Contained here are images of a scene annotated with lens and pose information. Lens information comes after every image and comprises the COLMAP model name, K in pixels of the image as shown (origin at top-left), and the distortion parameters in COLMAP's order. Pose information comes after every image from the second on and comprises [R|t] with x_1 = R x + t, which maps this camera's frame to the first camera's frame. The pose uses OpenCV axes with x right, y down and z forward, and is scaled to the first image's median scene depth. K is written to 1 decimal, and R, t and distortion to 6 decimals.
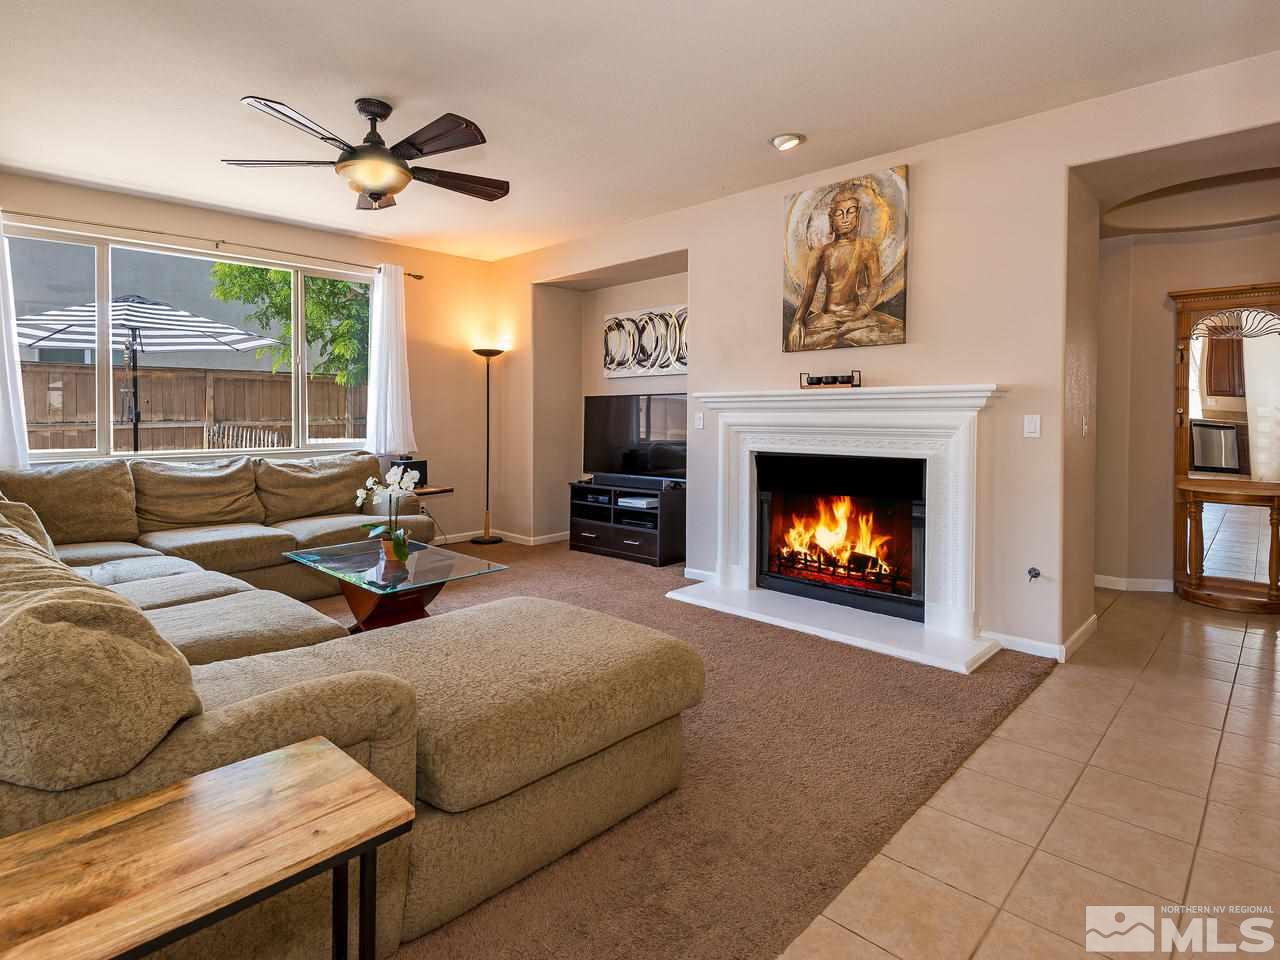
lens RADIAL K [[698.6, 0, 635.5], [0, 698.6, 473.2], [0, 0, 1]] dist [-0.000031, -0.026095]
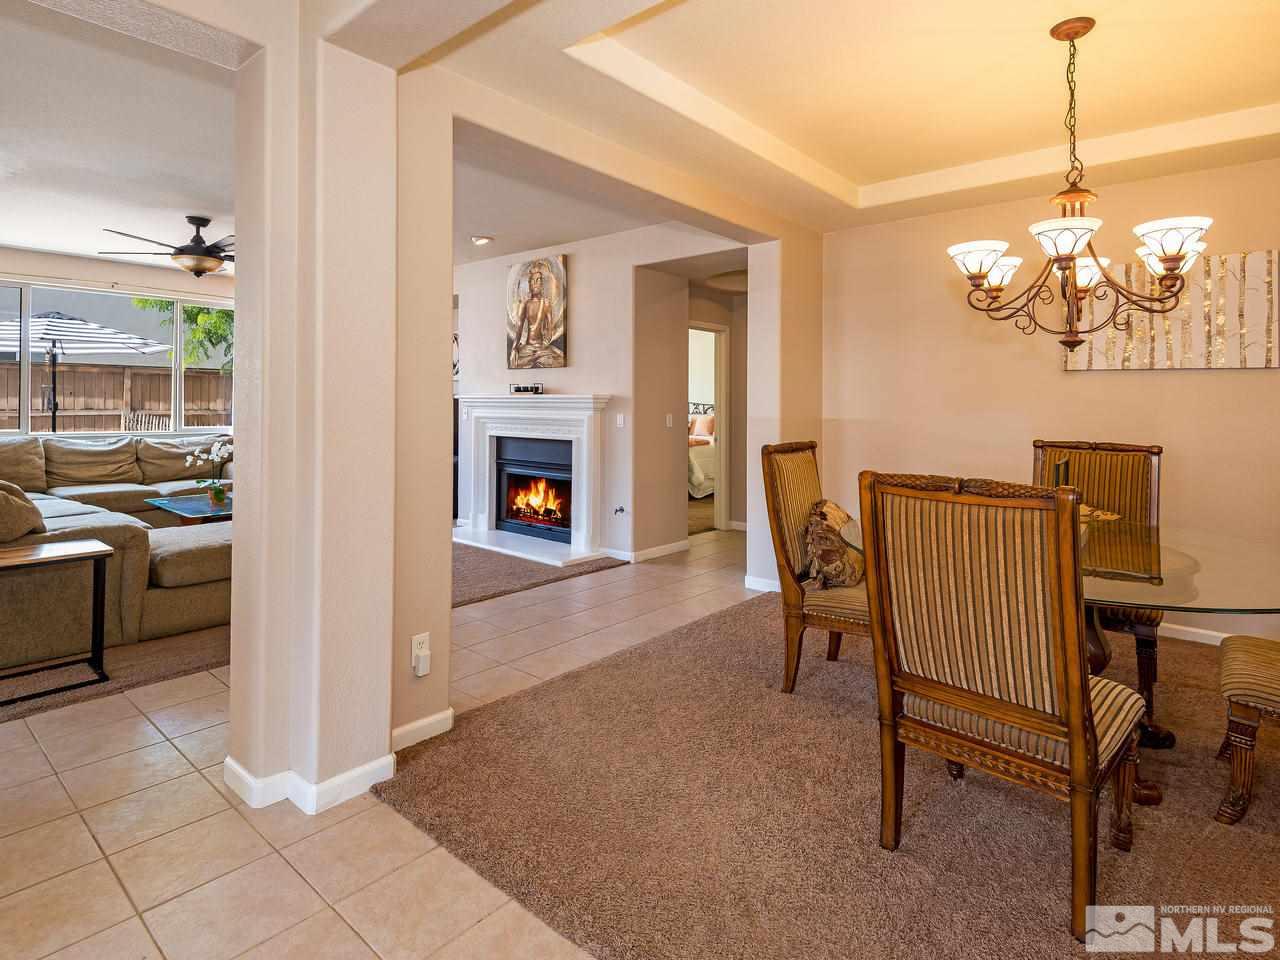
lens RADIAL K [[688.5, 0, 655.3], [0, 688.5, 452.4], [0, 0, 1]] dist [0.000695, -0.022668]
pose [[0.996625, 0.006841, 0.081808, 0.426091], [-0.005372, 0.999821, -0.018163, 0.030347], [-0.081918, 0.017662, 0.996483, -0.509047]]
